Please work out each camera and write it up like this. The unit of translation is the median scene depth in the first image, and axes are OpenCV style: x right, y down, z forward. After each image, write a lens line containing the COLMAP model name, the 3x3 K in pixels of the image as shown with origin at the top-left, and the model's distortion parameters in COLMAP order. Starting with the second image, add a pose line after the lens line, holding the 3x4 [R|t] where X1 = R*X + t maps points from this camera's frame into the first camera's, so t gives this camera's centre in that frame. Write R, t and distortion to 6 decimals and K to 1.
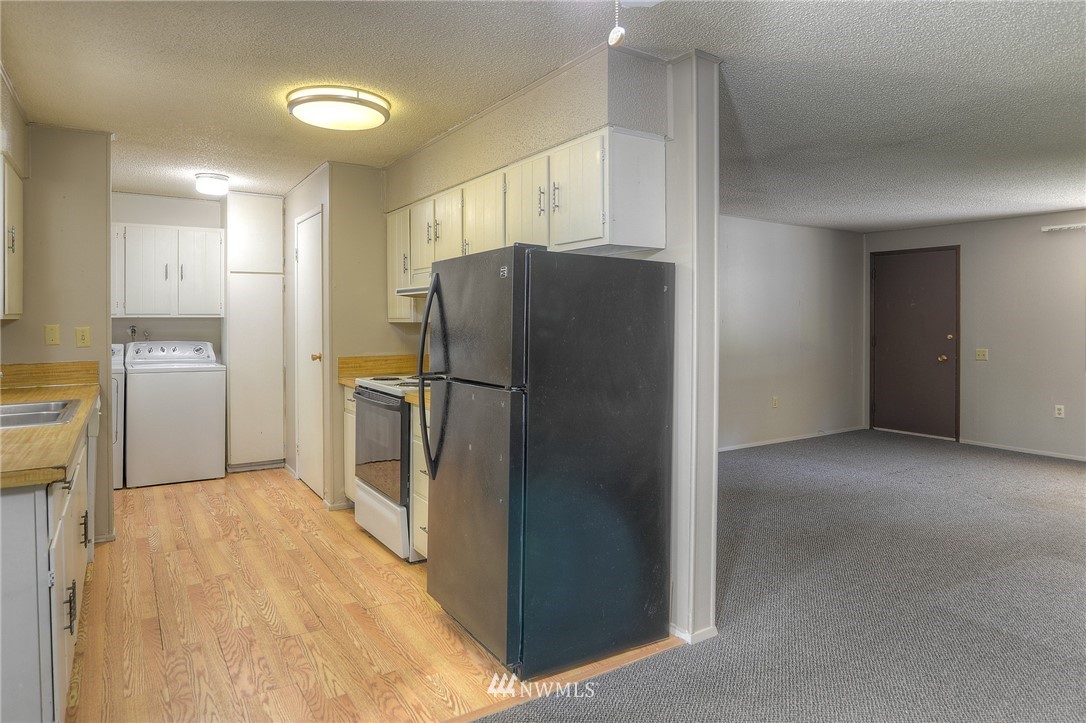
lens RADIAL K [[651.9, 0, 536.5], [0, 651.9, 317.3], [0, 0, 1]] dist [-0.042076, 0.009449]
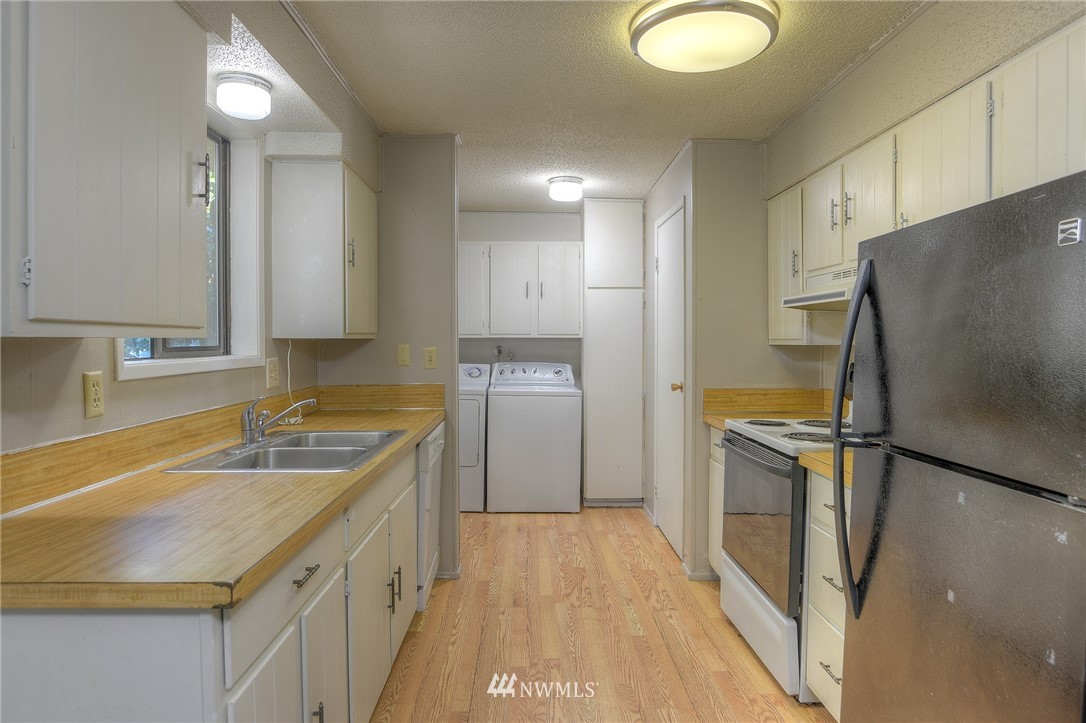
lens RADIAL K [[651.9, 0, 541.5], [0, 651.9, 352.7], [0, 0, 1]] dist [-0.042076, 0.009449]
pose [[0.854061, 0.014855, -0.519961, -0.074283], [-0.003604, 0.999737, 0.022641, 0.001014], [0.520160, -0.017463, 0.853890, 0.263565]]
